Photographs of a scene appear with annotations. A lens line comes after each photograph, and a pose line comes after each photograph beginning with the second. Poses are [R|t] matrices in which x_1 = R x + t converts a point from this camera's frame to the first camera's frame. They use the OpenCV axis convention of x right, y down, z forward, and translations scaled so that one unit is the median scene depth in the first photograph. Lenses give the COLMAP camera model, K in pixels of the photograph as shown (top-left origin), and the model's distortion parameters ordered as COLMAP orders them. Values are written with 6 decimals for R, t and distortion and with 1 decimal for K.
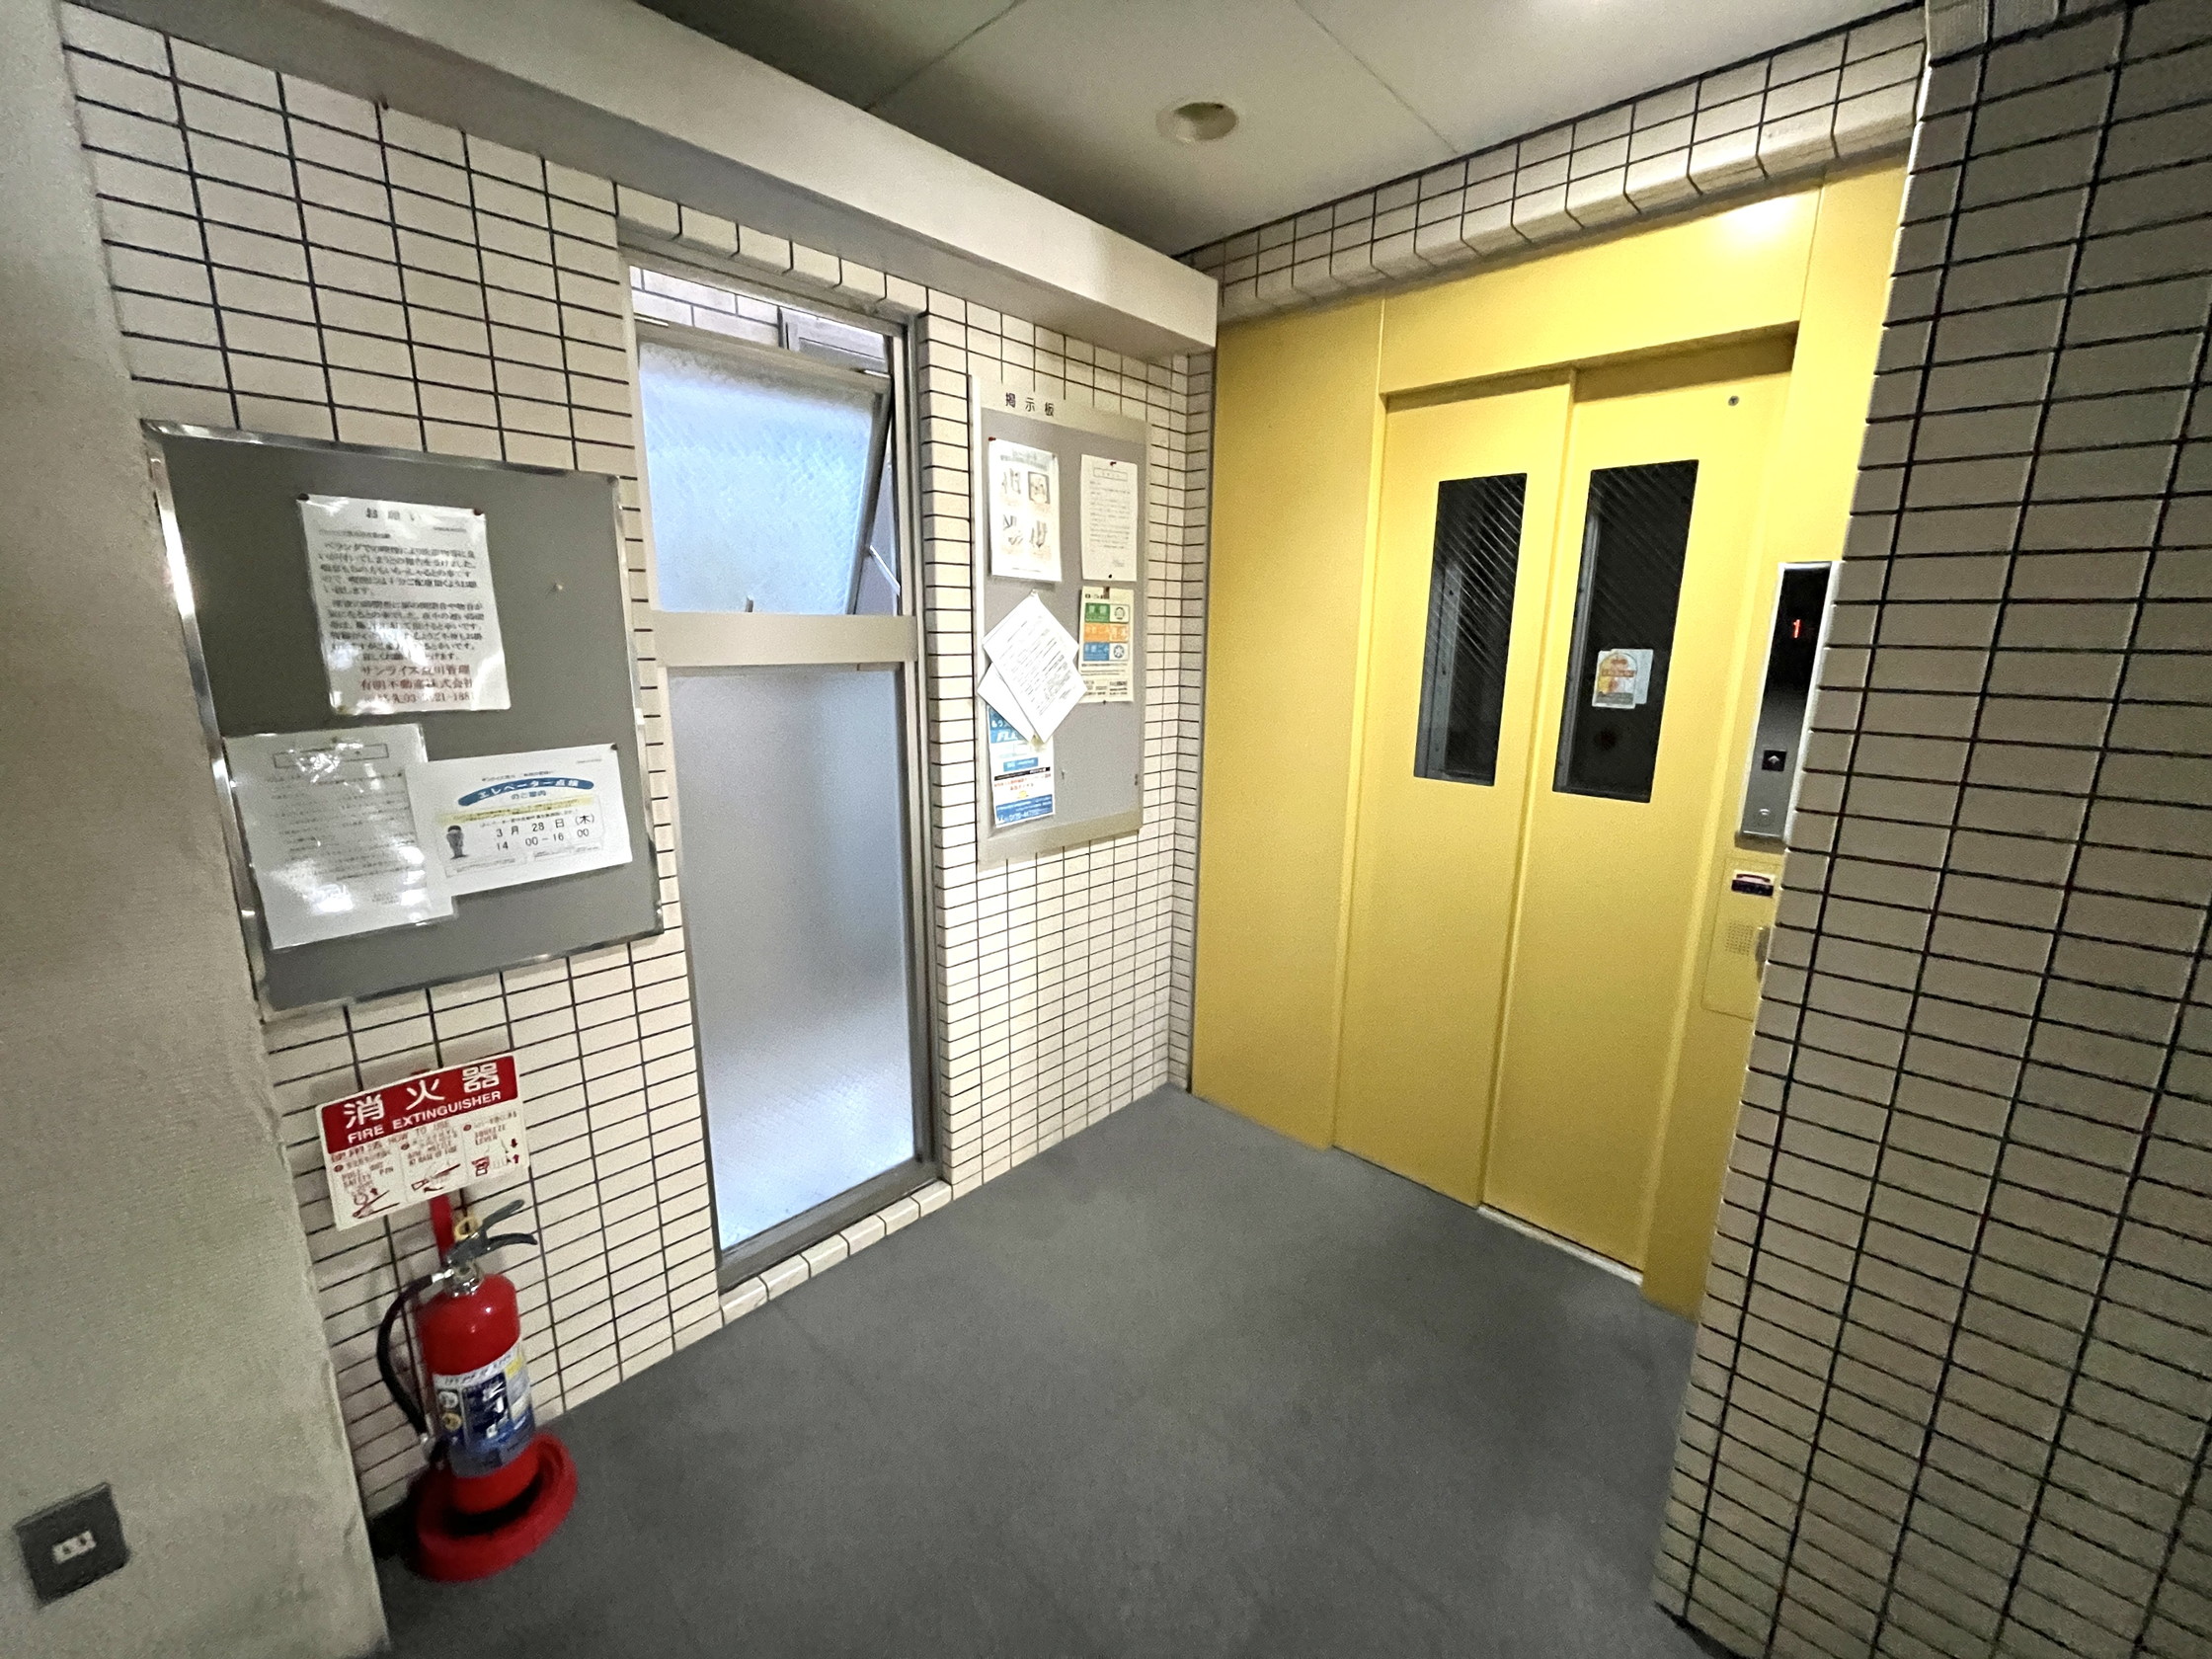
lens RADIAL K [[892.9, 0, 1103.4], [0, 892.9, 832.0], [0, 0, 1]] dist [-0.003092, 0.000022]
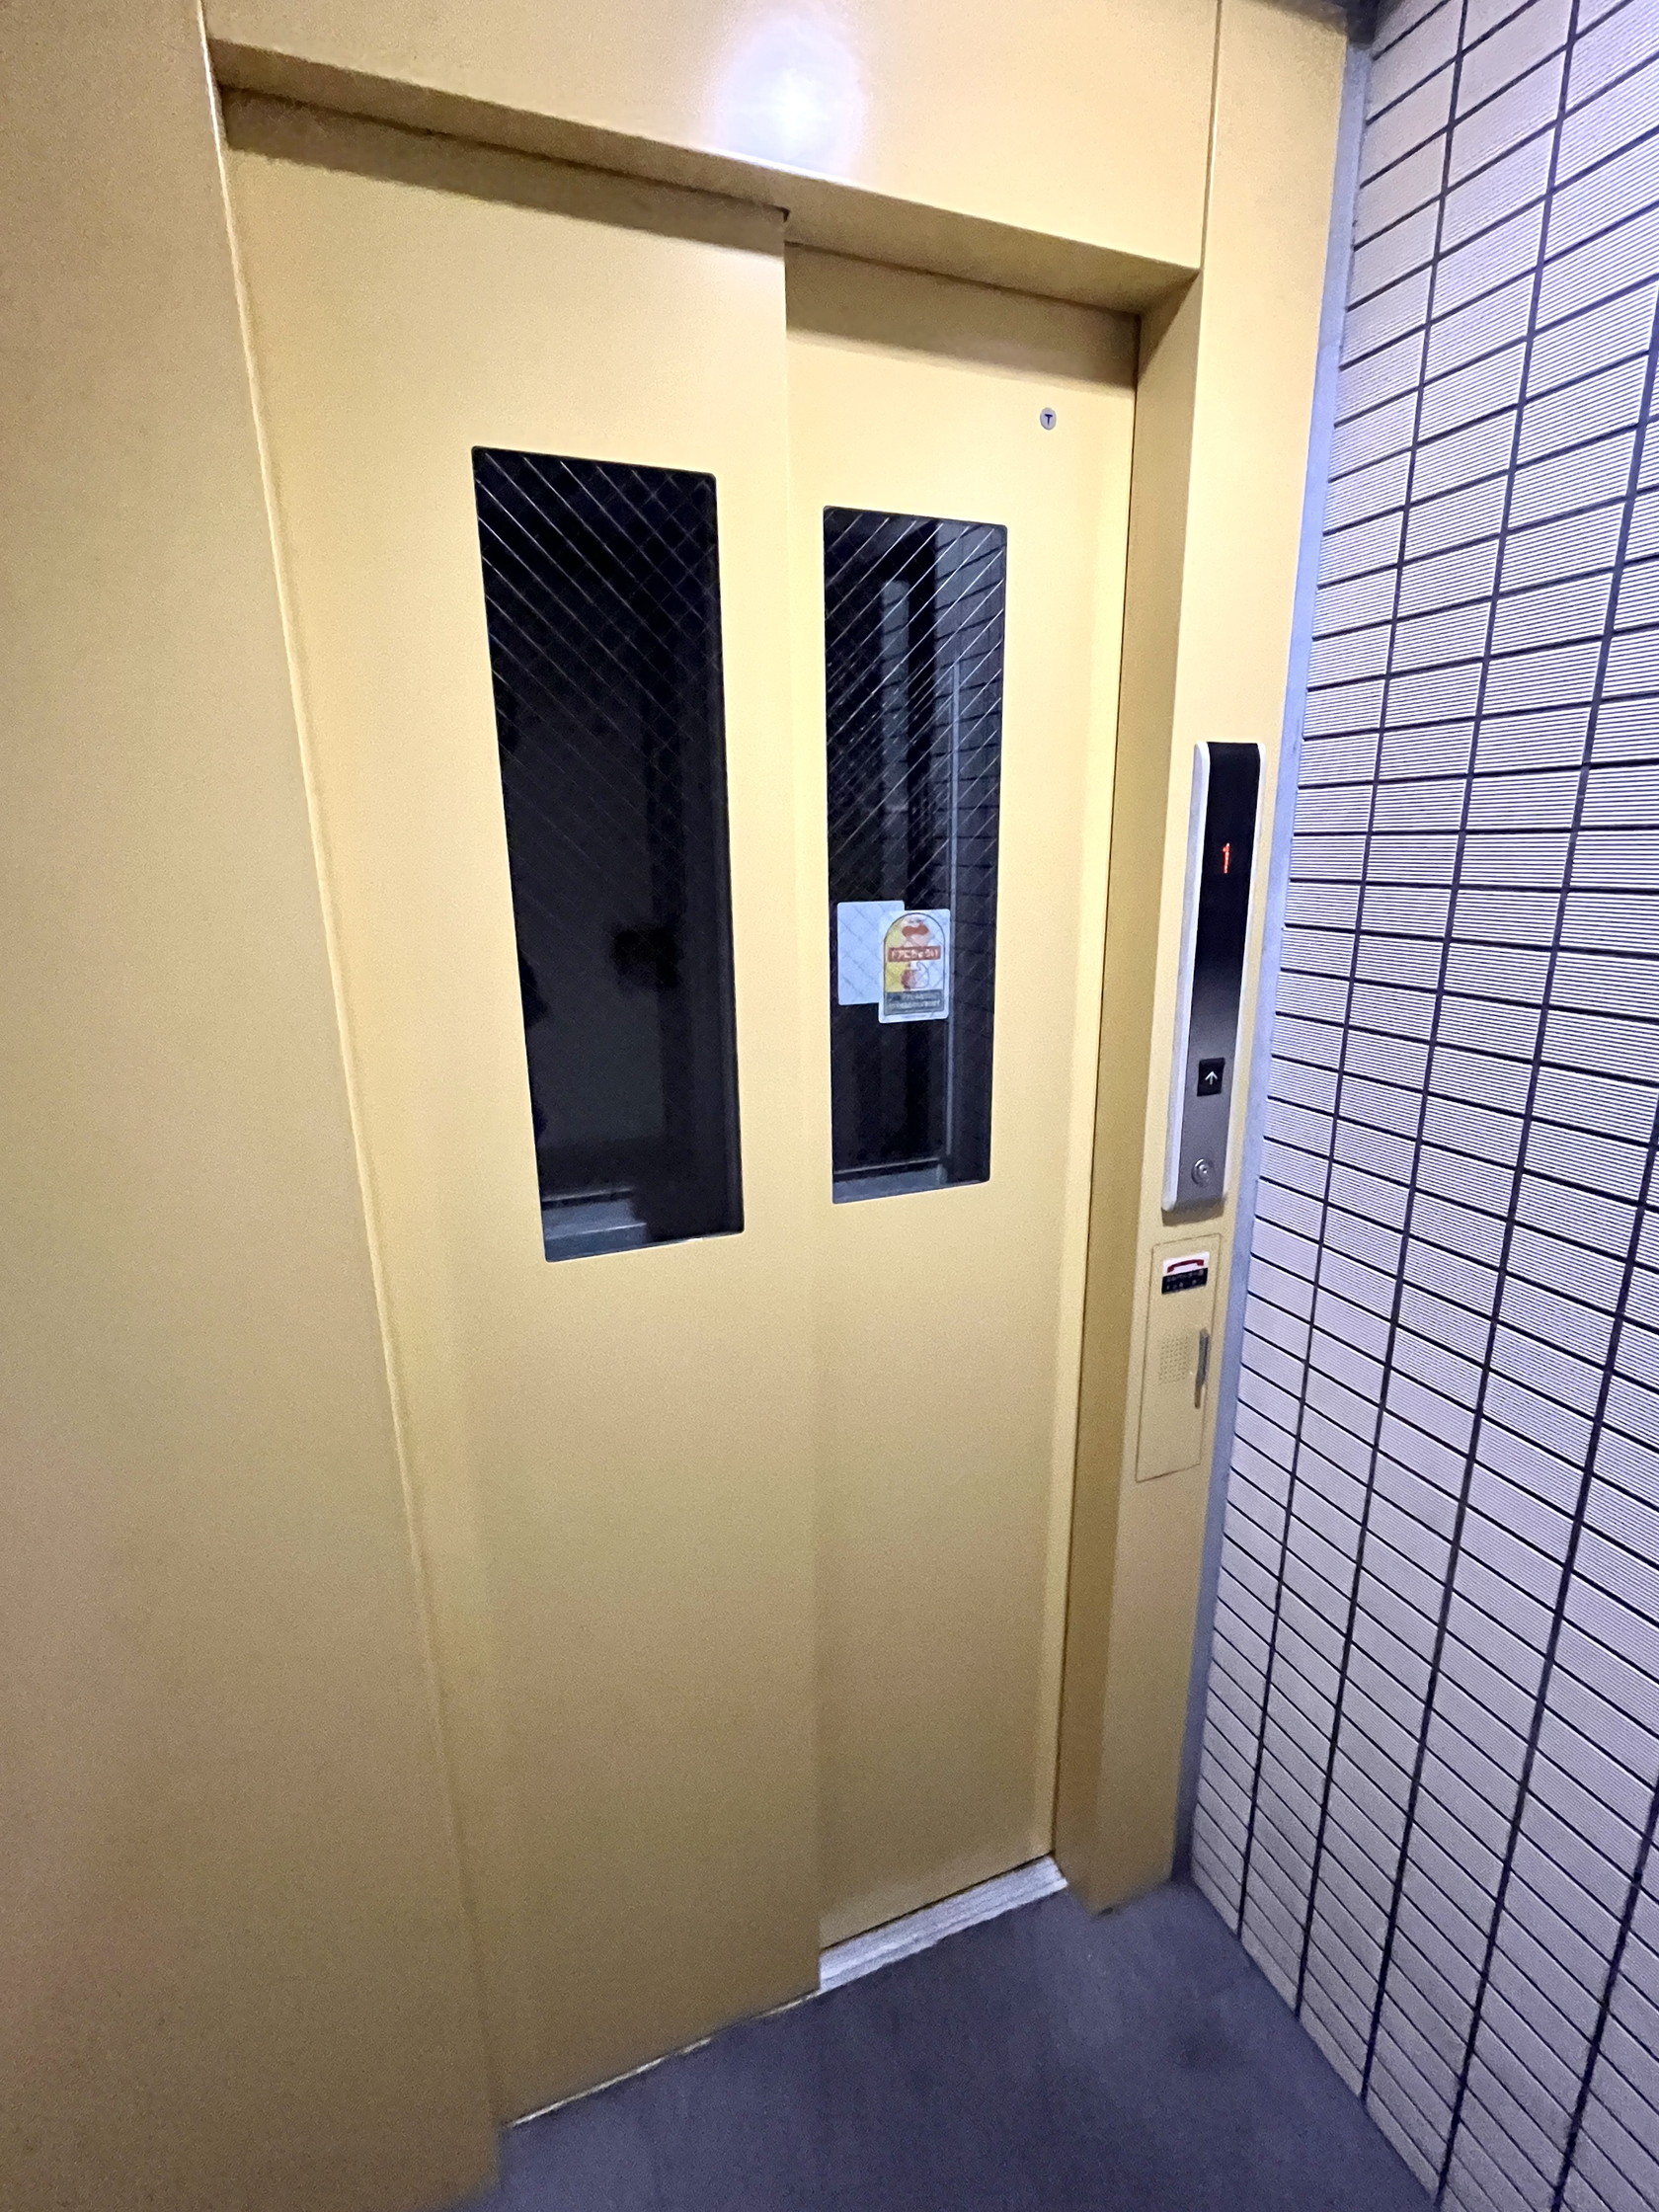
lens RADIAL K [[1016.7, 0, 823.2], [0, 1016.7, 1108.3], [0, 0, 1]] dist [-0.000653, 0.000056]
pose [[0.436925, -0.248502, 0.864490, 0.037748], [0.218844, 0.961570, 0.165801, -0.203132], [-0.872470, 0.116746, 0.474517, 0.794590]]
